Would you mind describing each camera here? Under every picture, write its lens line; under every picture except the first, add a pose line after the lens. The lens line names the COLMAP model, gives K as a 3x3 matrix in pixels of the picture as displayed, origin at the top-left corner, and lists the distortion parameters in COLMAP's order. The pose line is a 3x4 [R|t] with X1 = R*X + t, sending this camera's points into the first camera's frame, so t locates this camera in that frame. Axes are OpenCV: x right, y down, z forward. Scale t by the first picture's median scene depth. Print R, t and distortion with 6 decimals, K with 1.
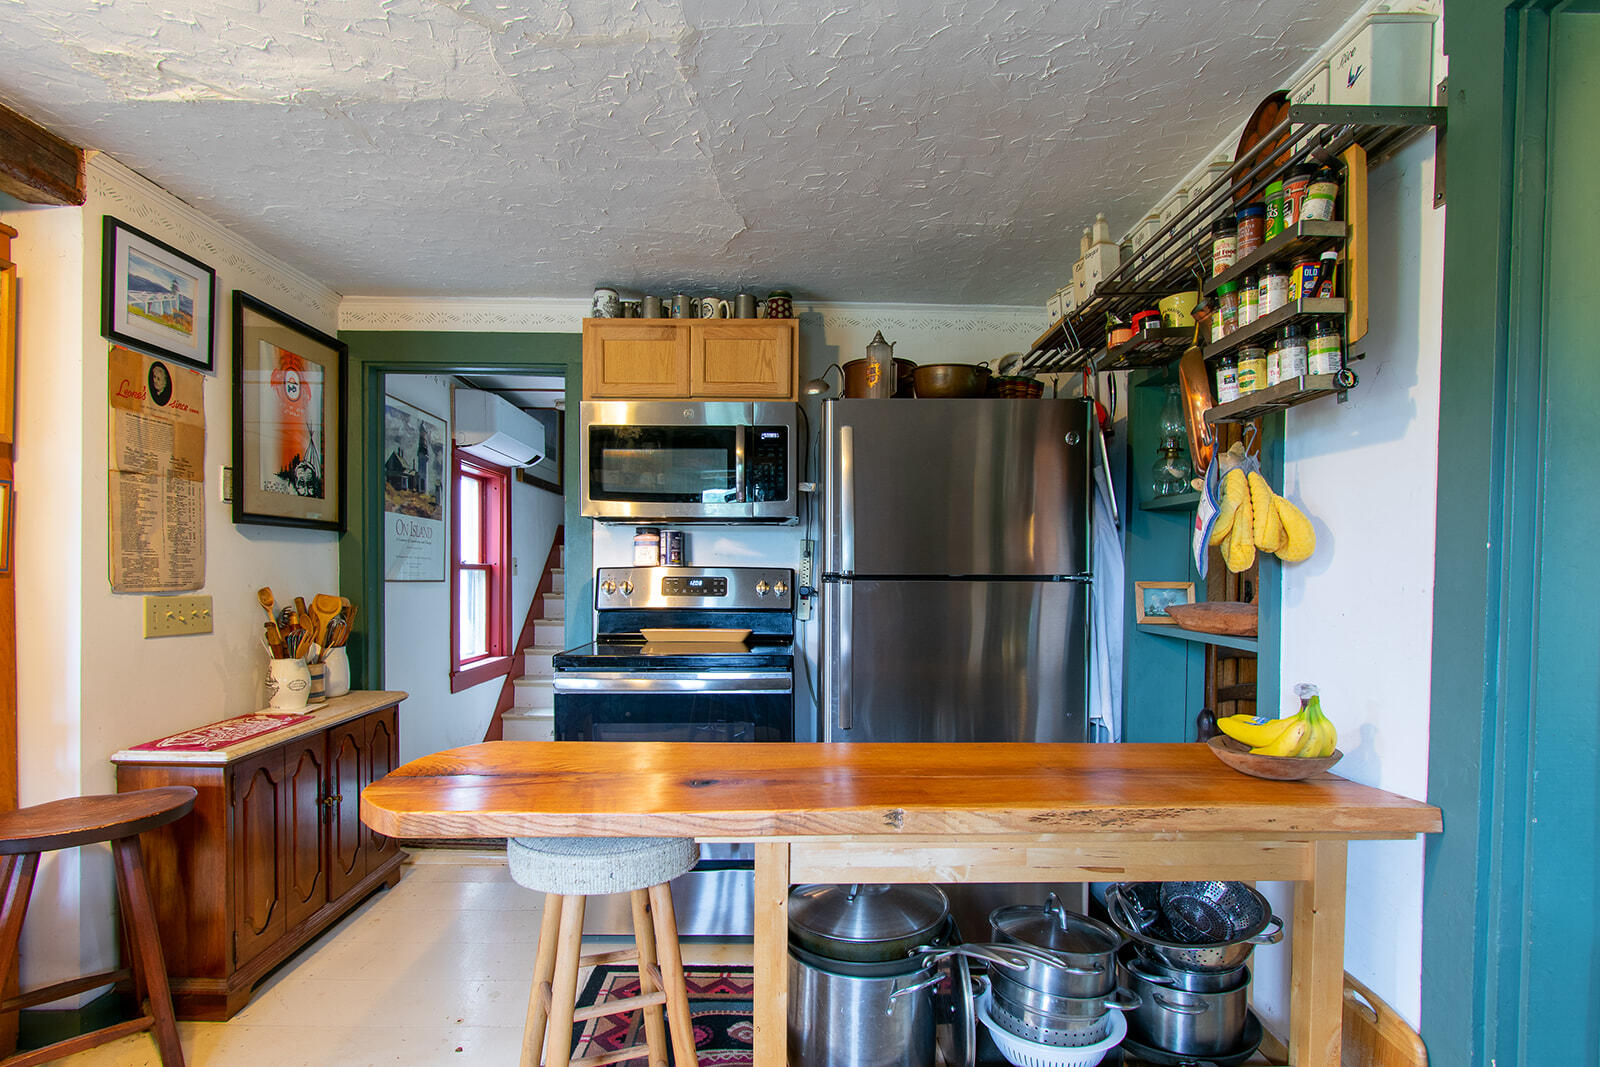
lens RADIAL K [[812.0, 0, 797.5], [0, 812.0, 589.8], [0, 0, 1]] dist [0.004021, -0.000284]
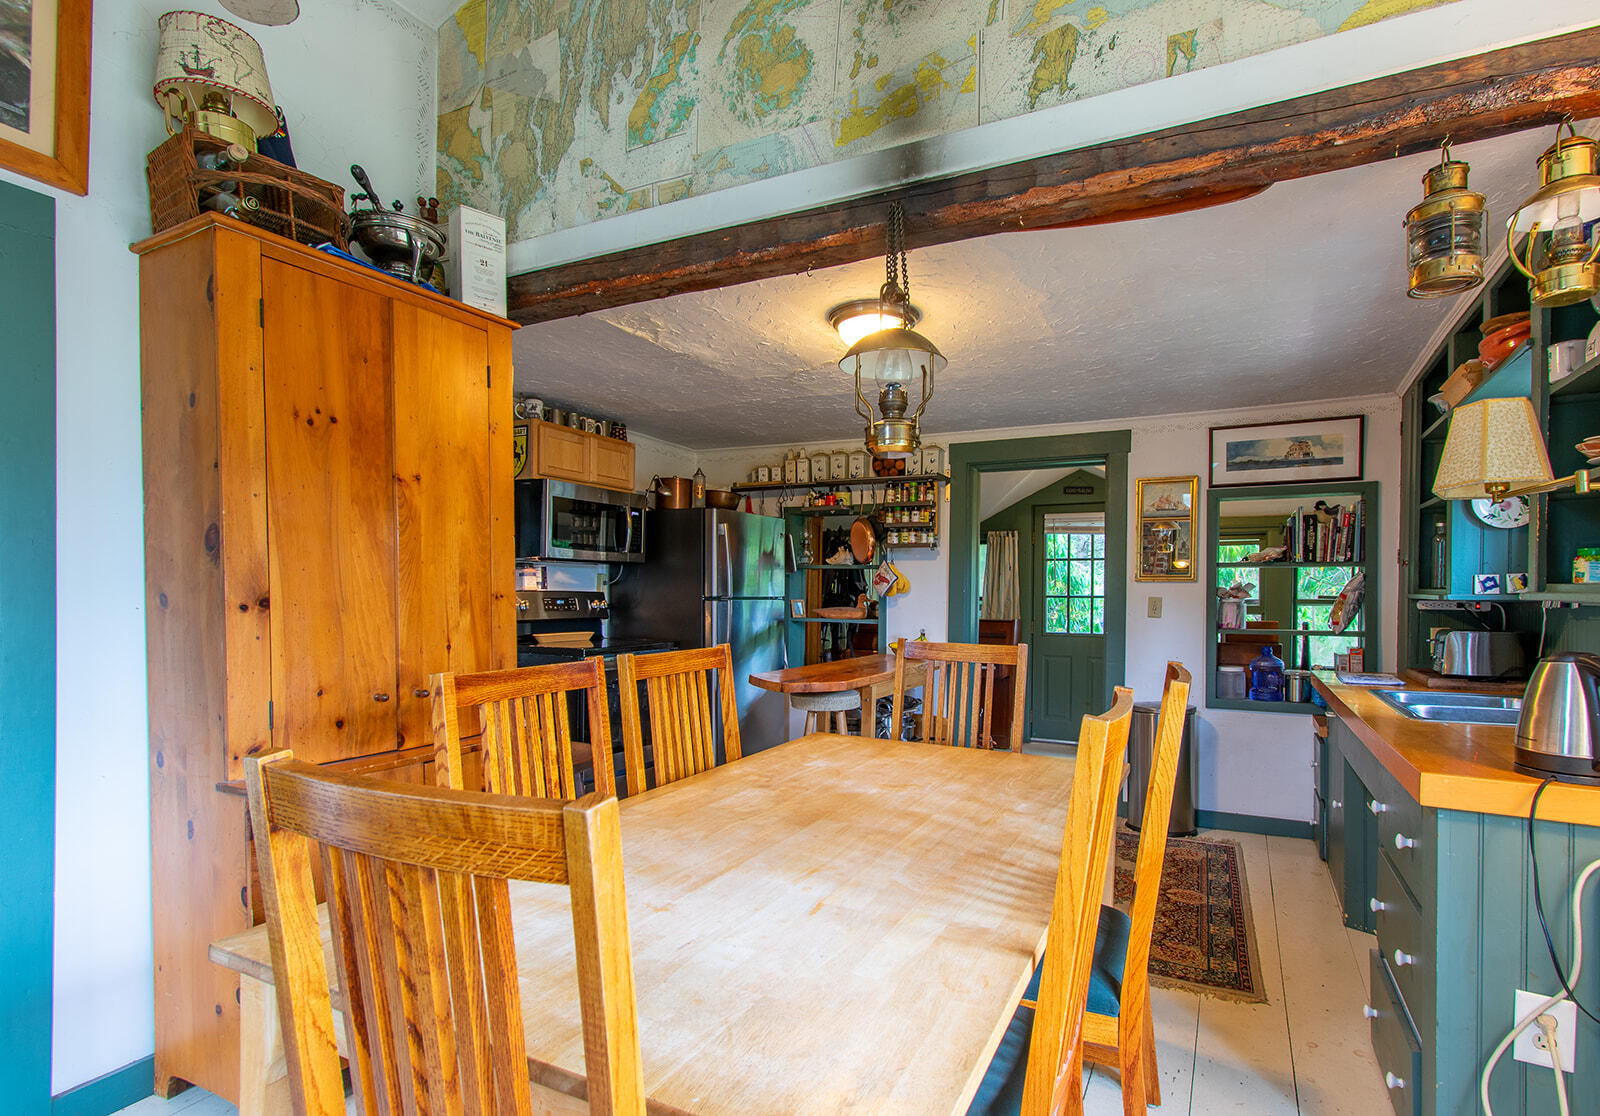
lens RADIAL K [[822.5, 0, 800.7], [0, 822.5, 620.1], [0, 0, 1]] dist [-0.000147, -0.000044]
pose [[0.478931, -0.028379, 0.877393, -1.795321], [0.010390, 0.999591, 0.026659, -0.015533], [-0.877791, -0.003652, 0.479030, -0.155476]]
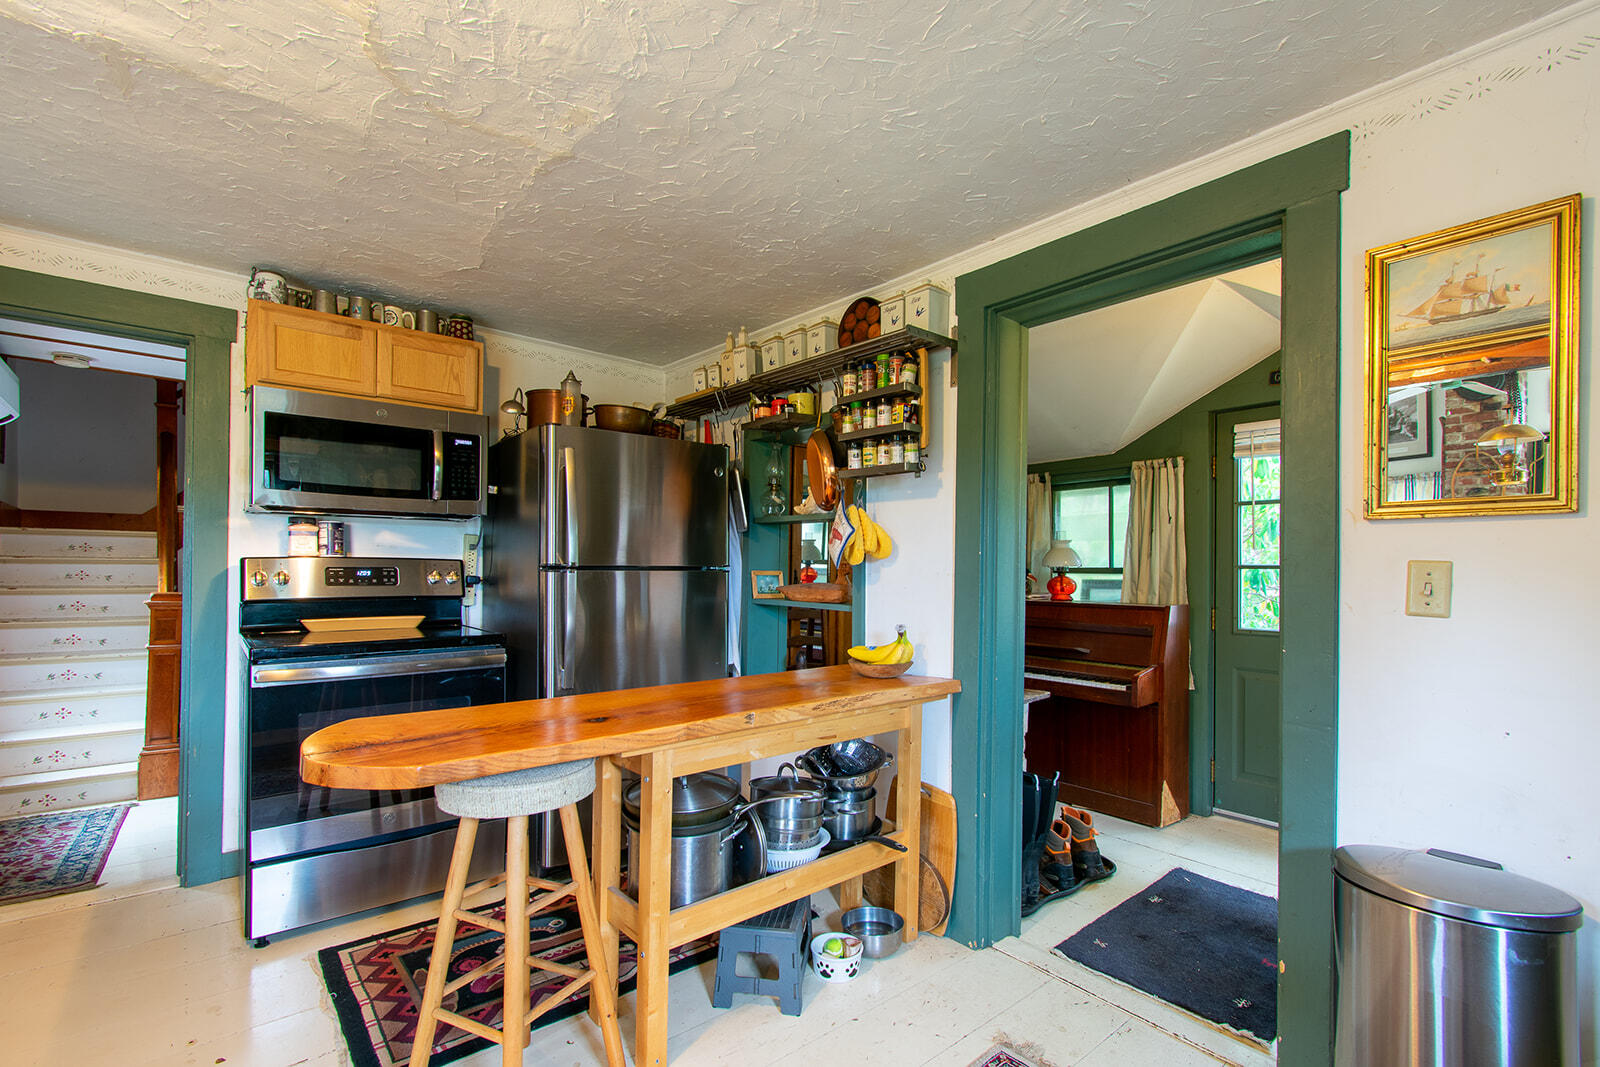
lens RADIAL K [[716.0, 0, 800.0], [0, 716.0, 573.8], [0, 0, 1]] dist [0.001846, 0.000275]
pose [[0.774676, -0.005051, 0.632338, -0.396653], [0.009047, 0.999954, -0.003095, 0.000781], [-0.632294, 0.008118, 0.774686, -0.091005]]
